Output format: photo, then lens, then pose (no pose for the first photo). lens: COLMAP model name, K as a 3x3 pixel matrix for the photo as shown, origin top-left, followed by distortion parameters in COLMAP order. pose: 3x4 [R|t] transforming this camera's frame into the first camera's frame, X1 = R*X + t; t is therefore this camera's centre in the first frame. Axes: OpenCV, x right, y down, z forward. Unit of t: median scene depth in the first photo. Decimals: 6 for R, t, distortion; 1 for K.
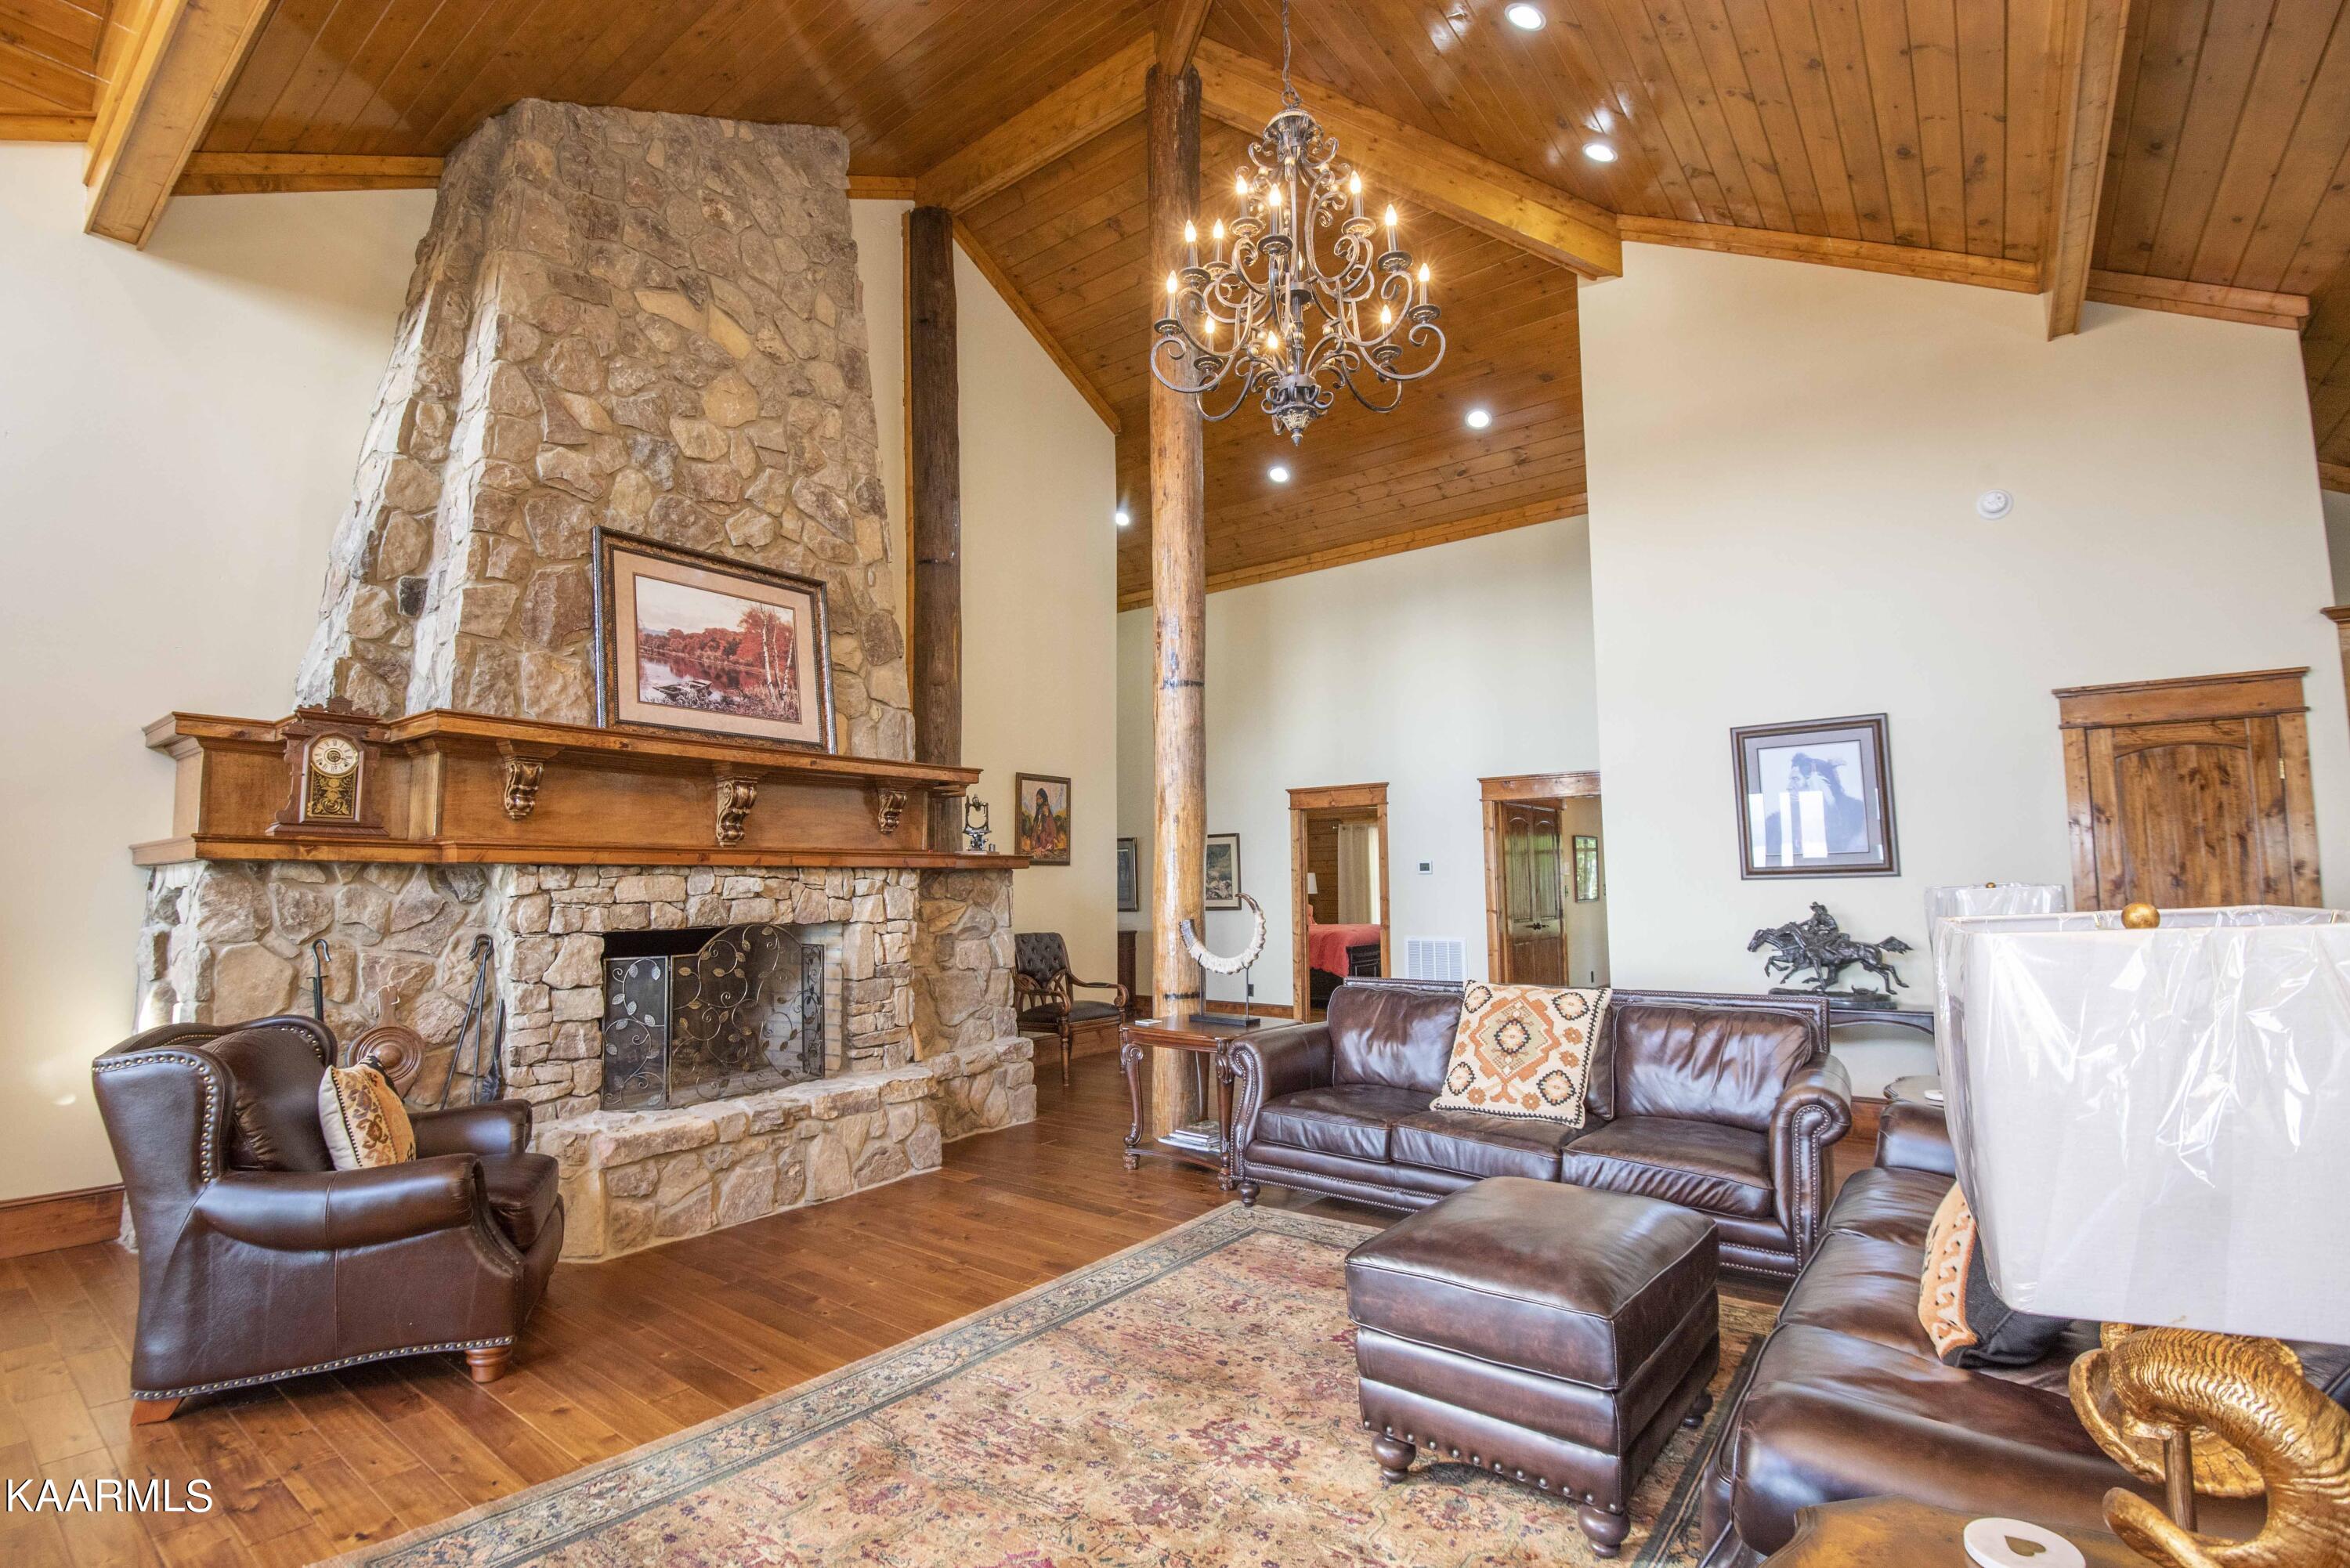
lens RADIAL K [[1068.0, 0, 1186.7], [0, 1068.0, 788.2], [0, 0, 1]] dist [-0.013871, -0.017015]
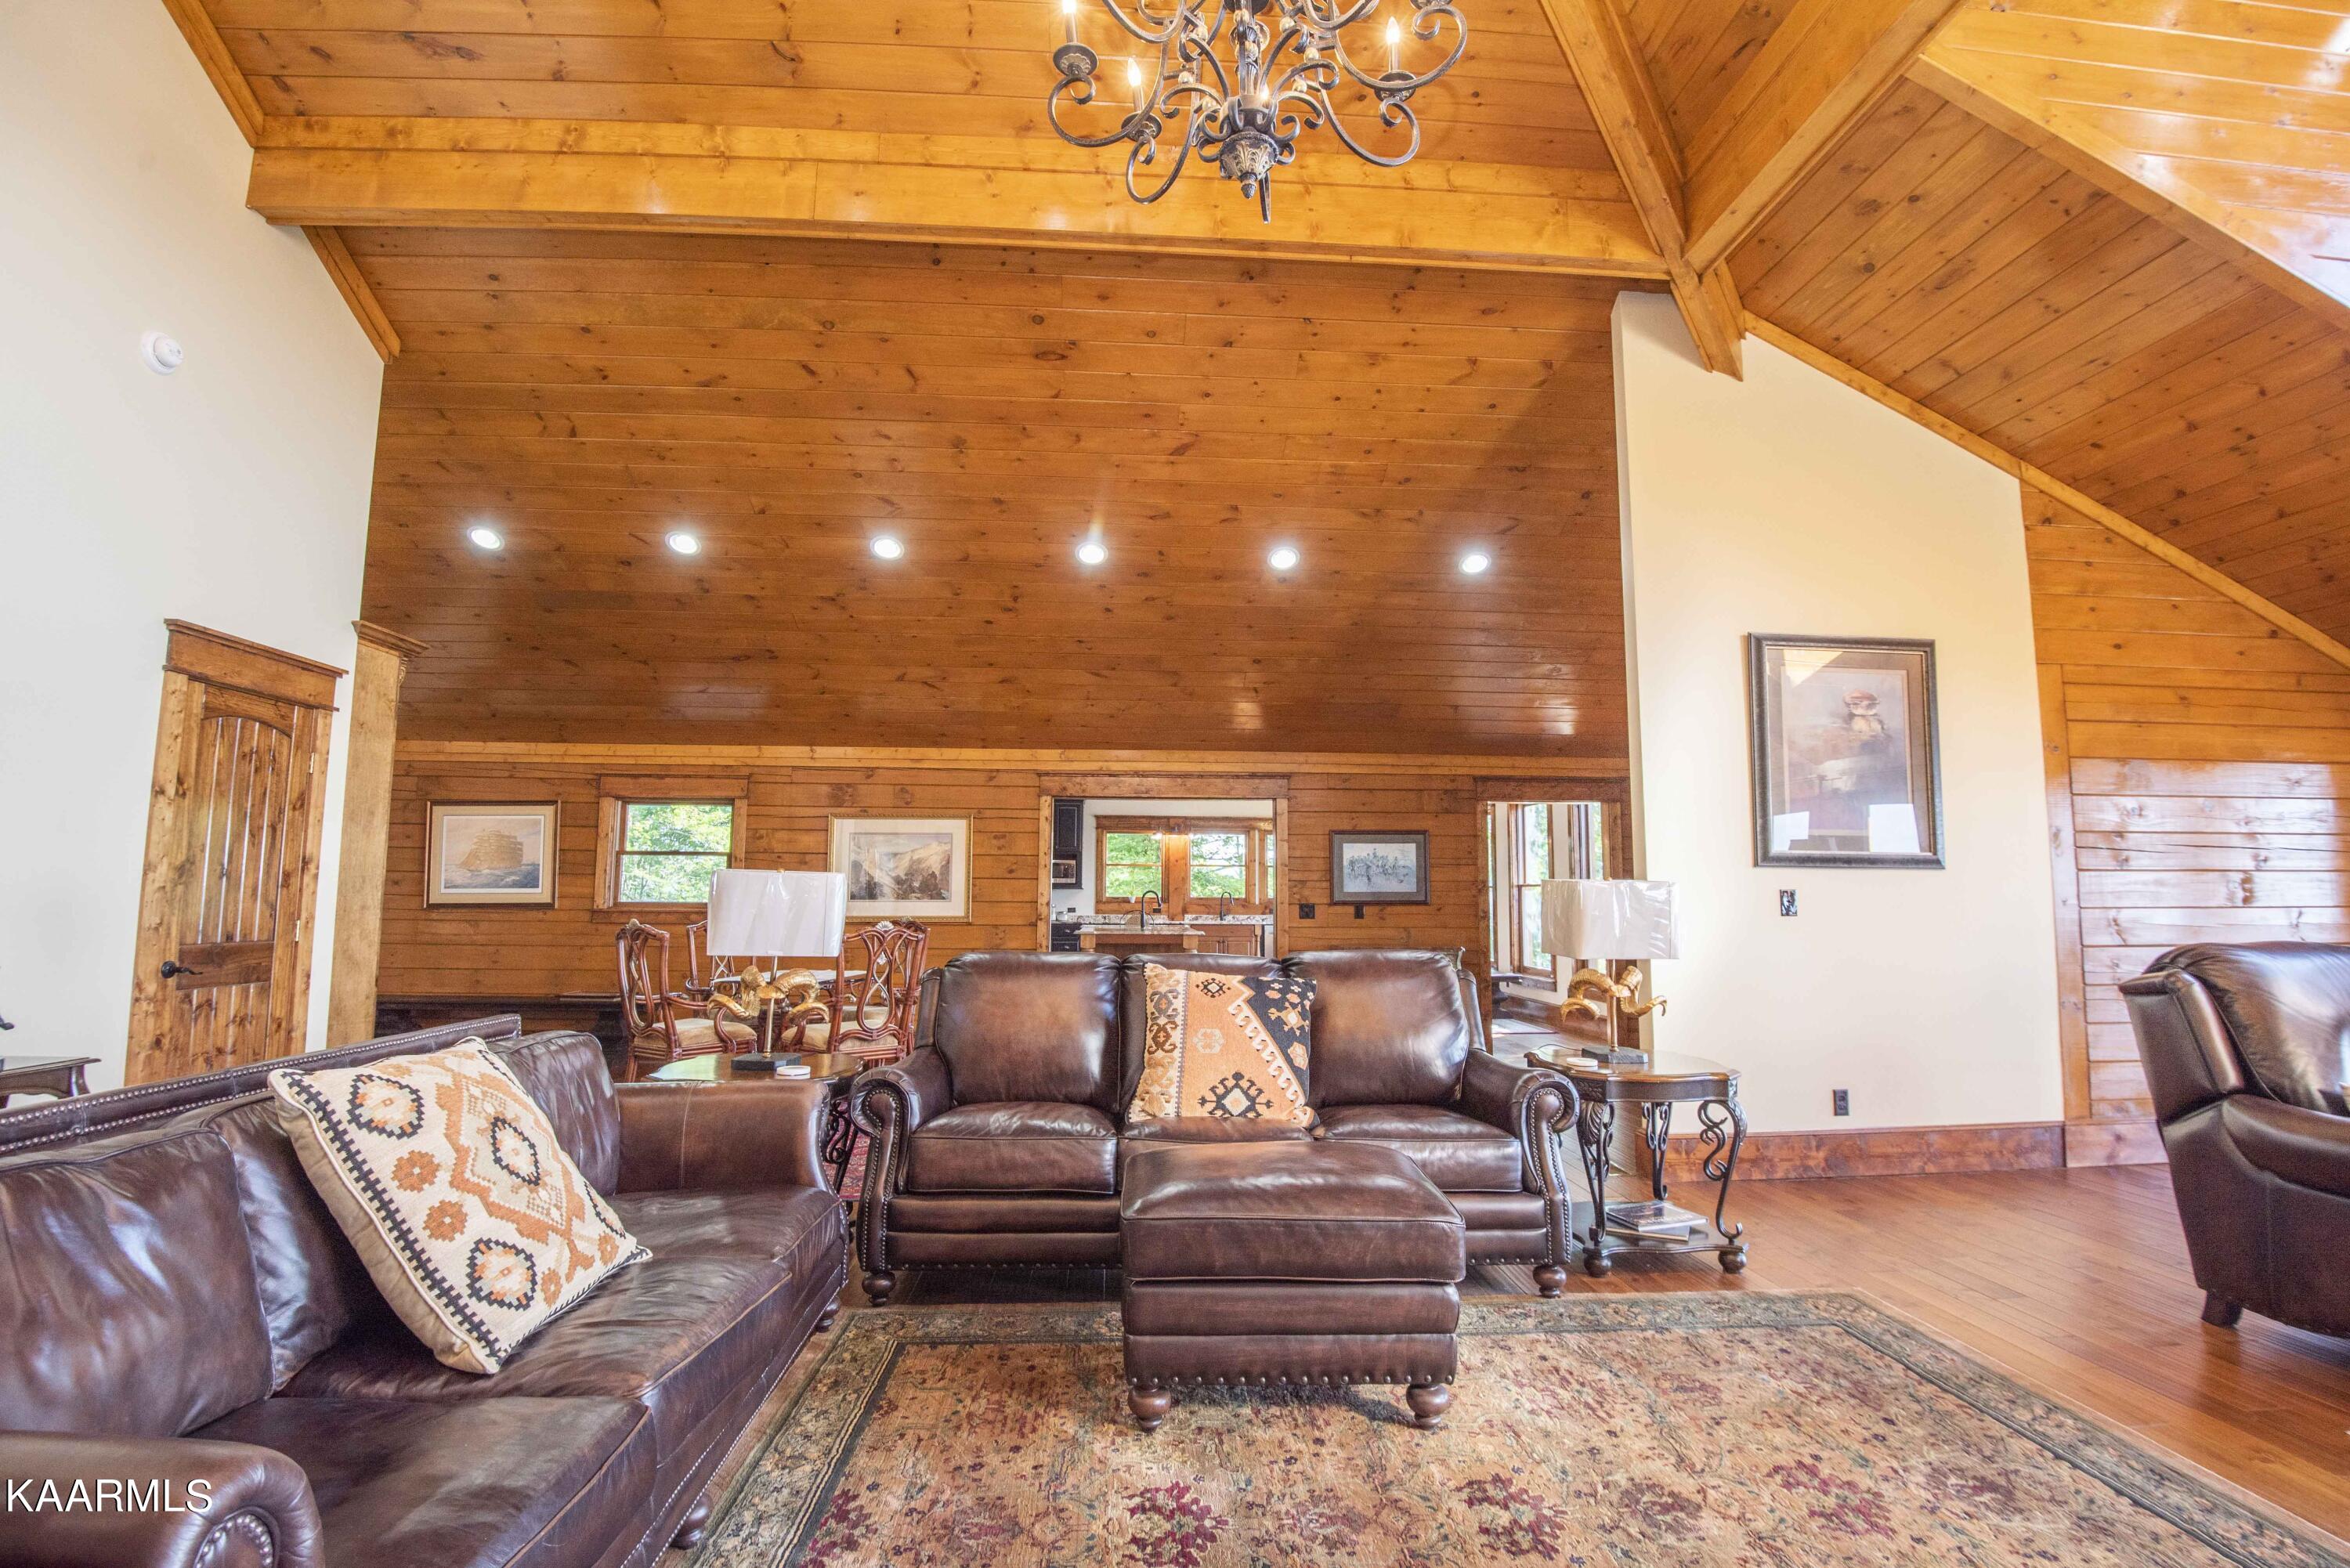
lens RADIAL K [[1068.0, 0, 1186.7], [0, 1068.0, 788.2], [0, 0, 1]] dist [-0.013871, -0.017015]
pose [[-0.654399, 0.079899, 0.751916, -0.456040], [-0.068459, 0.984057, -0.164147, 0.207578], [-0.753044, -0.158893, -0.638496, 1.830255]]
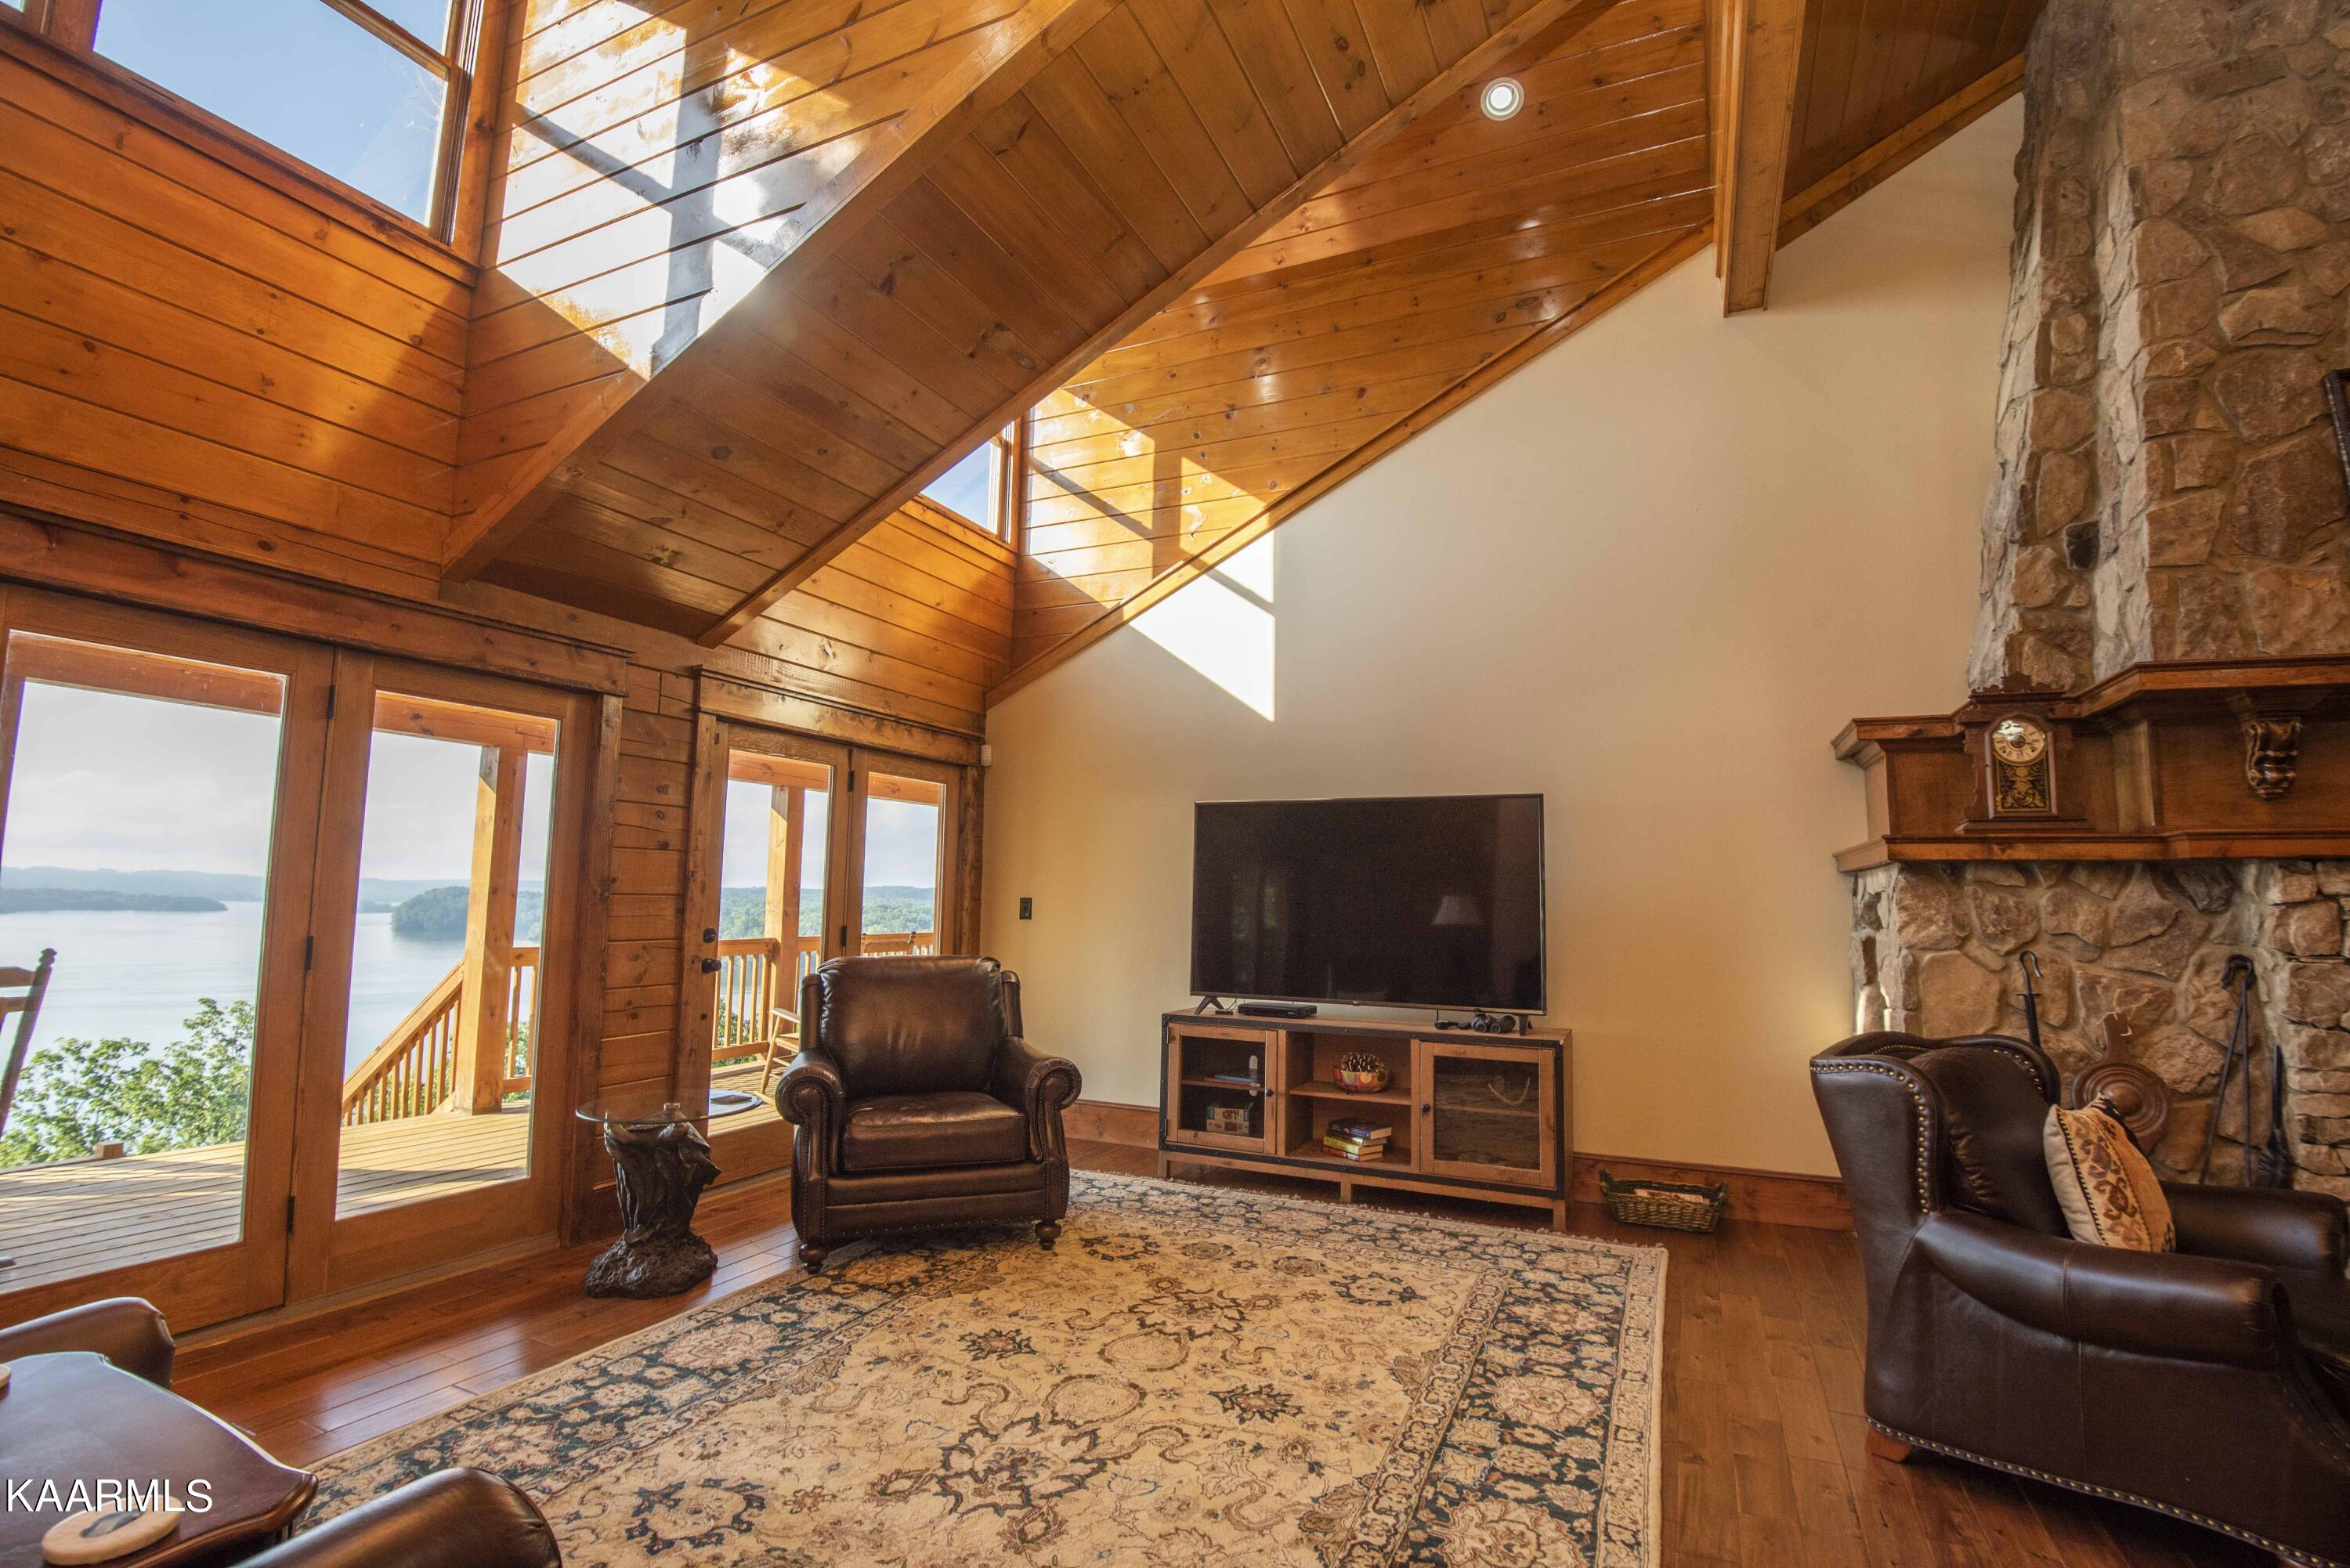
lens RADIAL K [[1074.6, 0, 1184.3], [0, 1074.6, 789.5], [0, 0, 1]] dist [-0.042307, 0.000183]
pose [[0.210381, -0.087481, -0.973698, -0.107310], [0.071882, 0.994676, -0.073835, 0.022168], [0.974973, -0.054458, 0.215549, 0.125890]]
